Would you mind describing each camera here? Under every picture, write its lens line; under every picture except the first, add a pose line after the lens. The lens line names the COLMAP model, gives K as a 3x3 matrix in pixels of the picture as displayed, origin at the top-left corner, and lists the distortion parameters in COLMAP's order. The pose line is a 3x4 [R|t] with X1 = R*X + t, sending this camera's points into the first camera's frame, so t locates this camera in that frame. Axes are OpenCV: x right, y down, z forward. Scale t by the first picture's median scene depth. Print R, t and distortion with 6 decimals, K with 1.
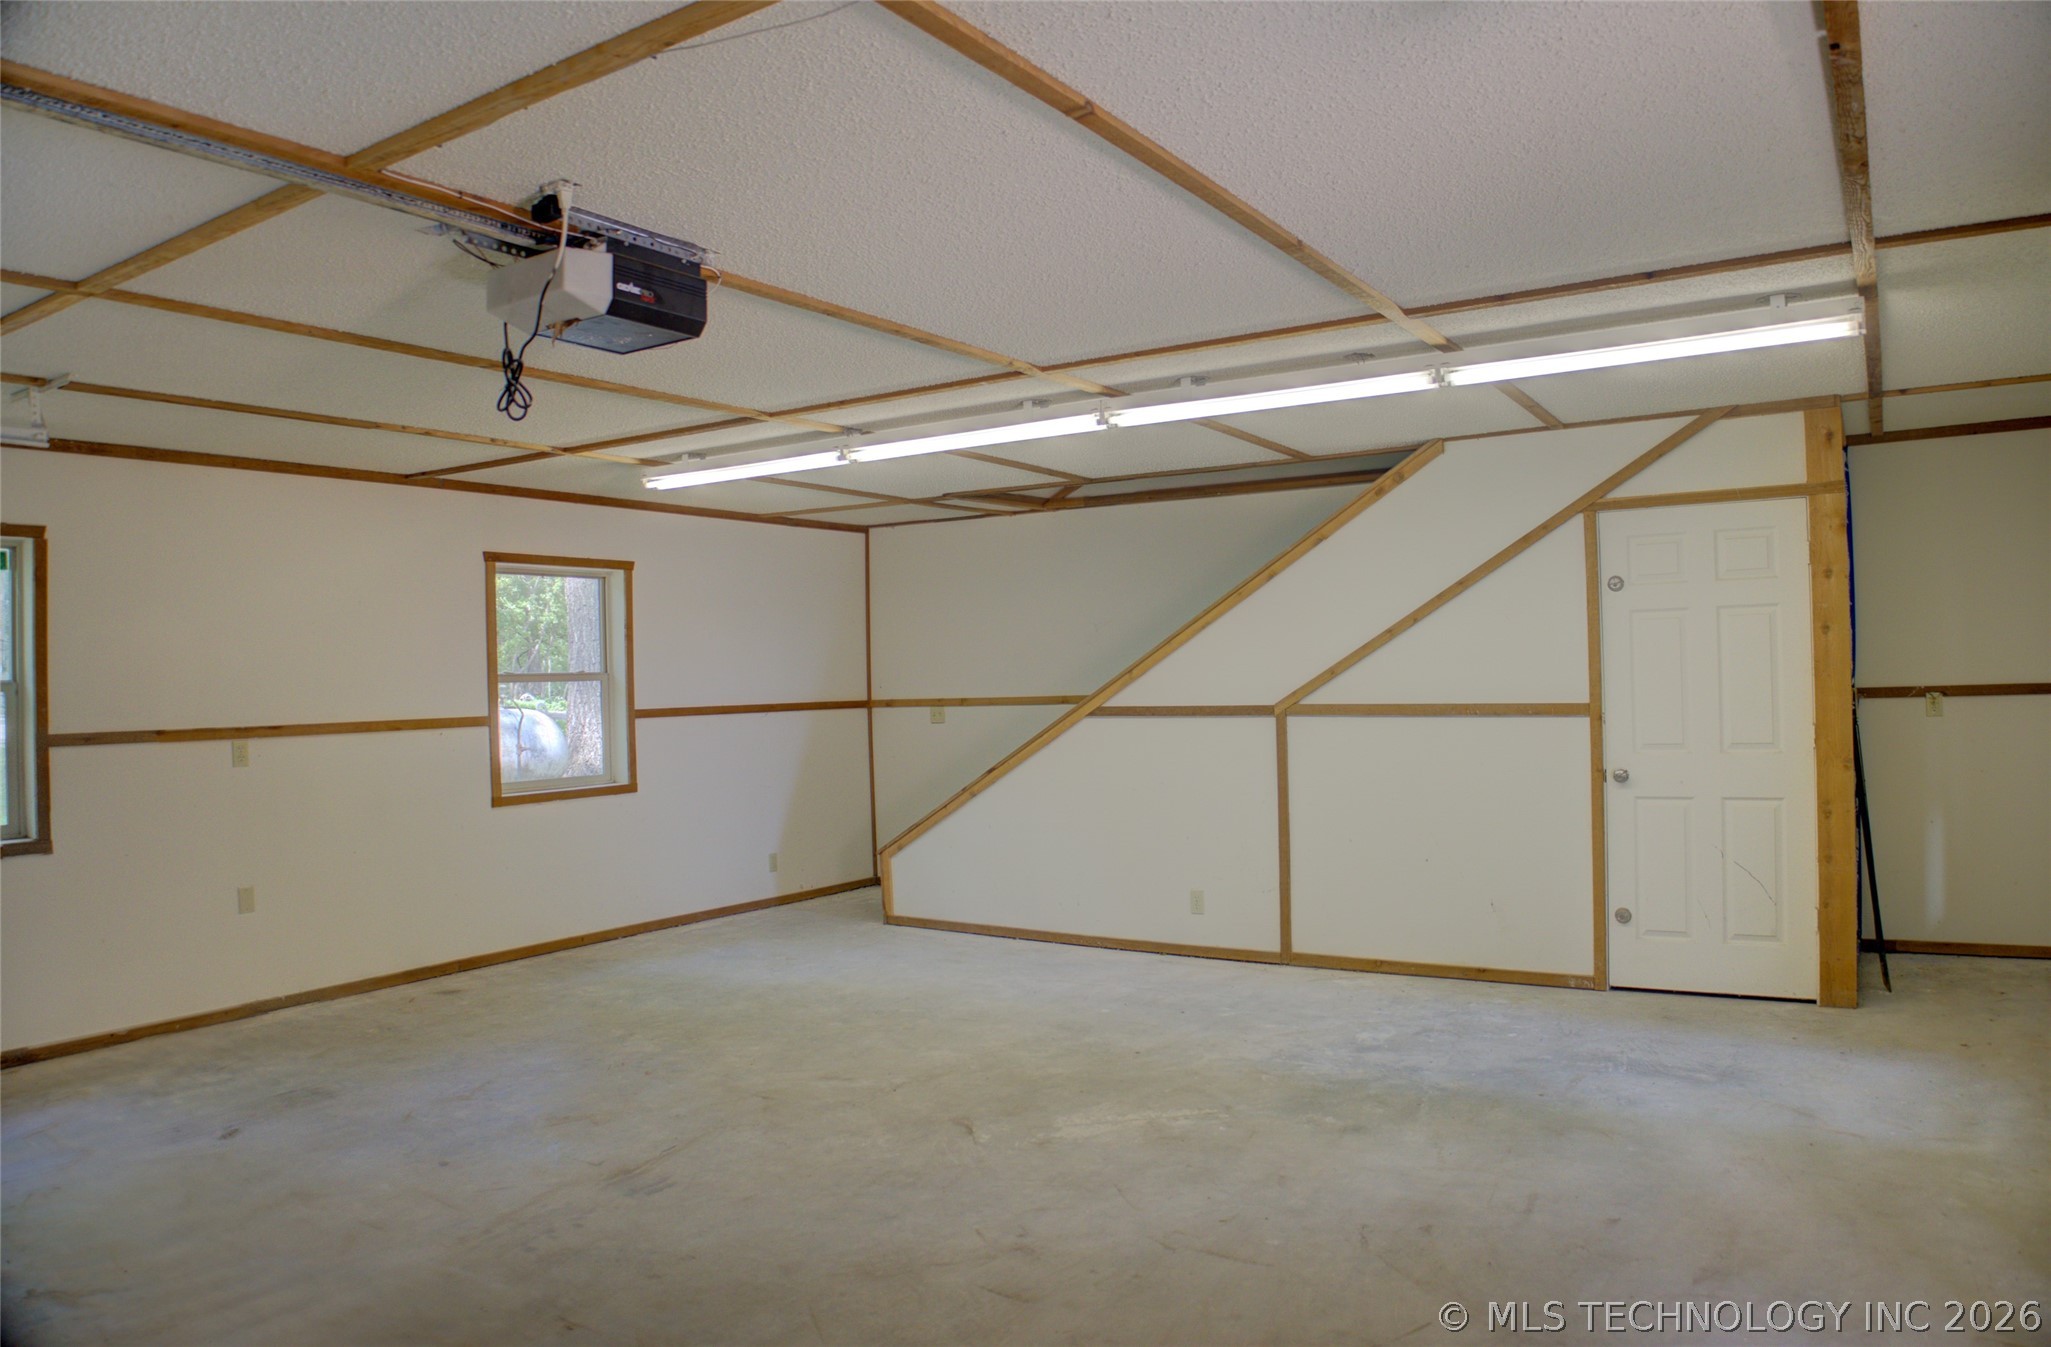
lens RADIAL K [[1383.2, 0, 1026.3], [0, 1383.2, 647.3], [0, 0, 1]] dist [-0.196347, 0.141452]
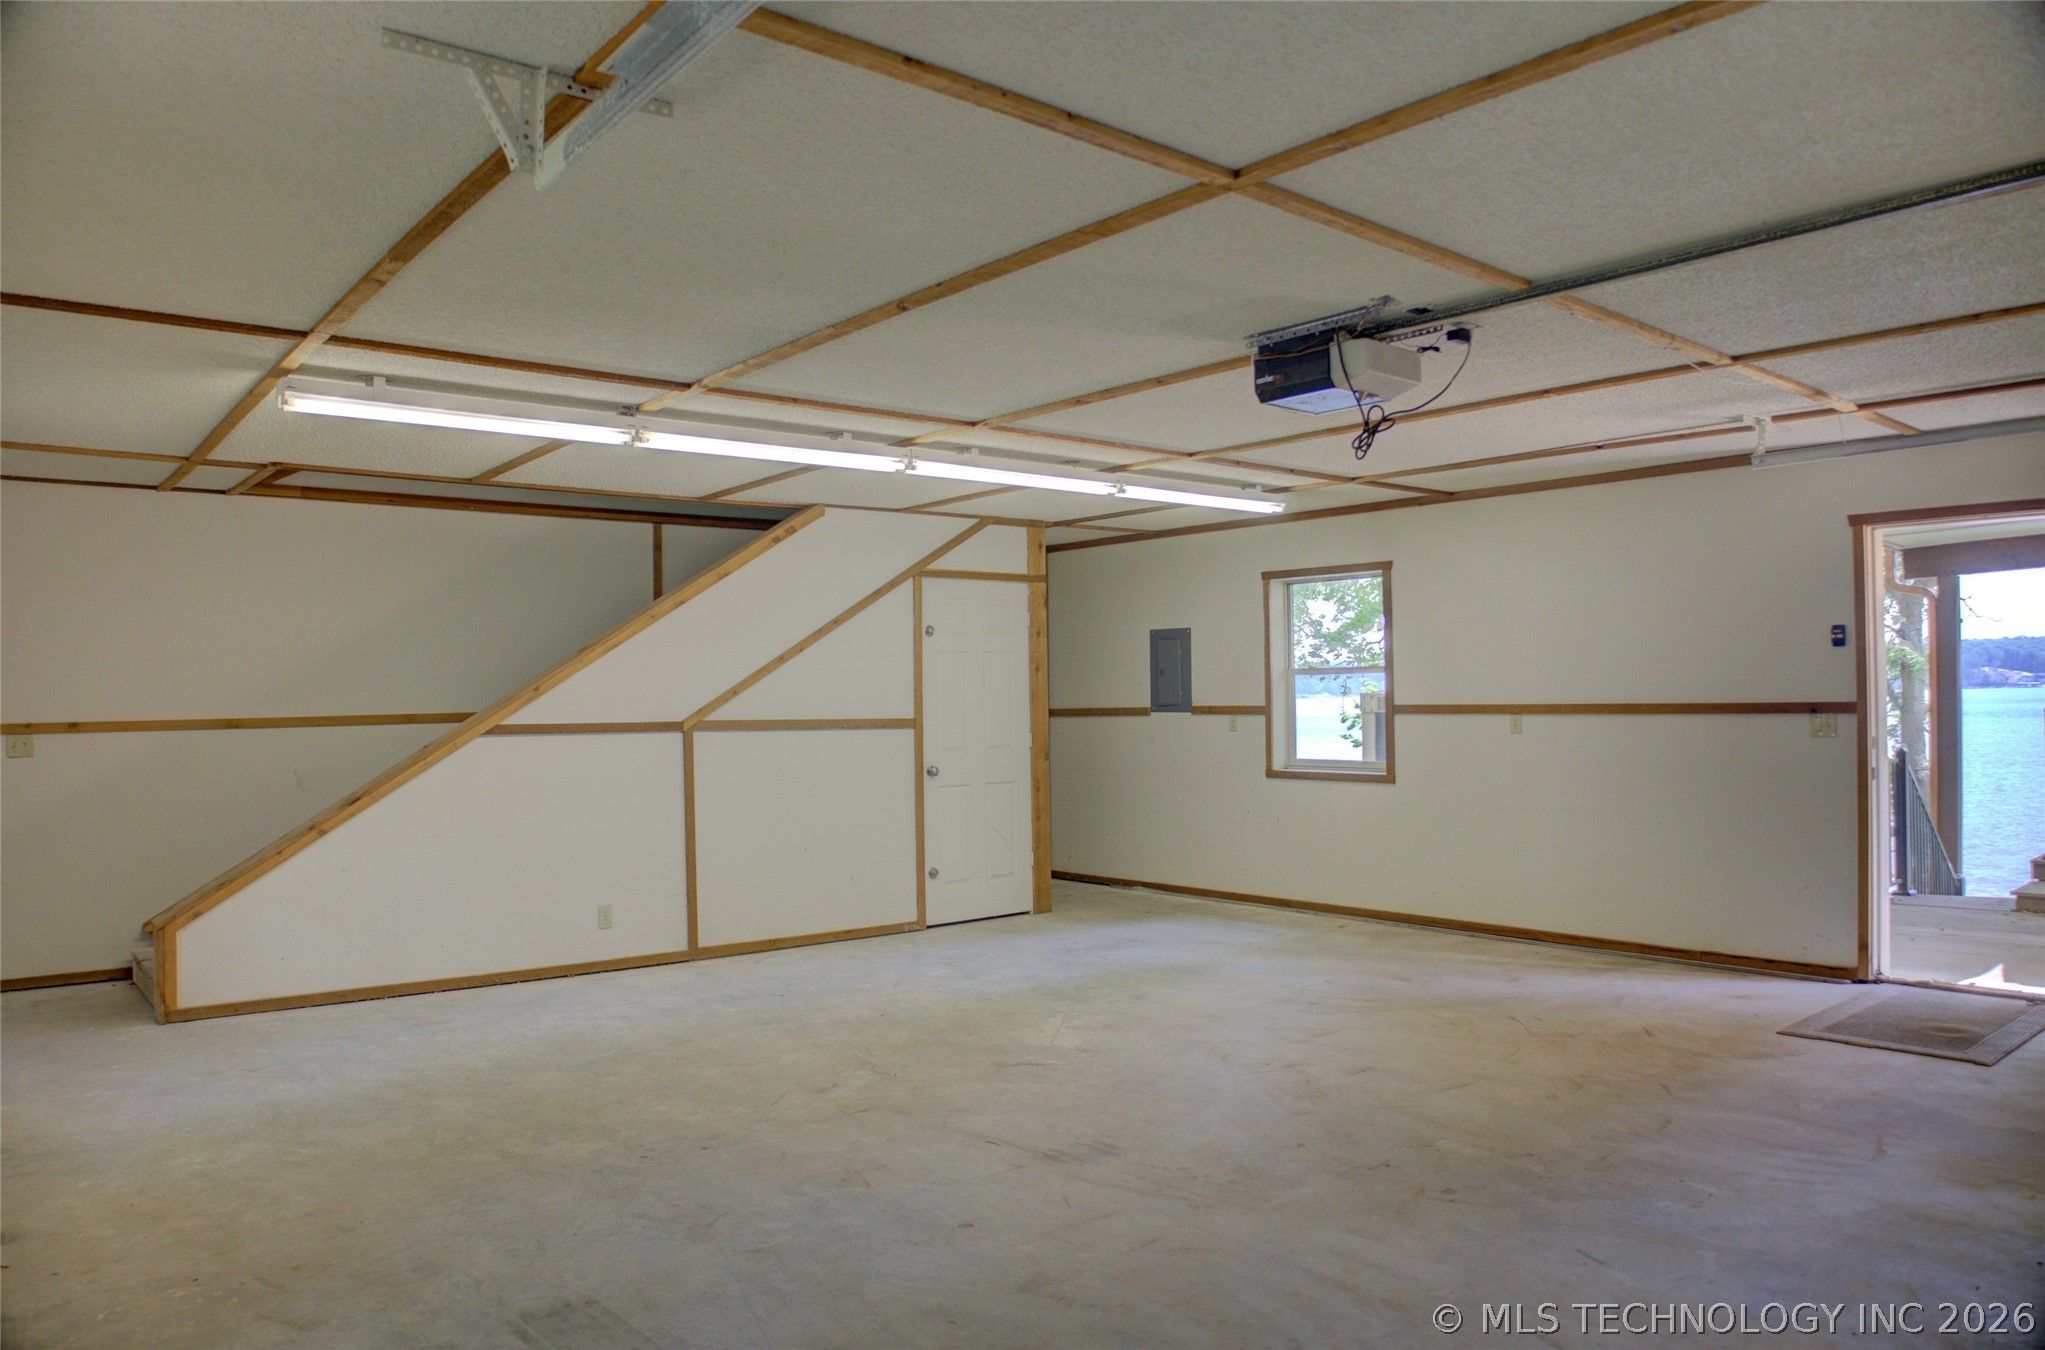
lens RADIAL K [[1400.0, 0, 1022.5], [0, 1400.0, 675.0], [0, 0, 1]] dist [-0.201635, 0.149407]
pose [[0.292781, 0.034541, 0.955556, -0.899149], [-0.015527, 0.999387, -0.031368, 0.040663], [-0.956054, -0.005653, 0.293138, 0.487215]]
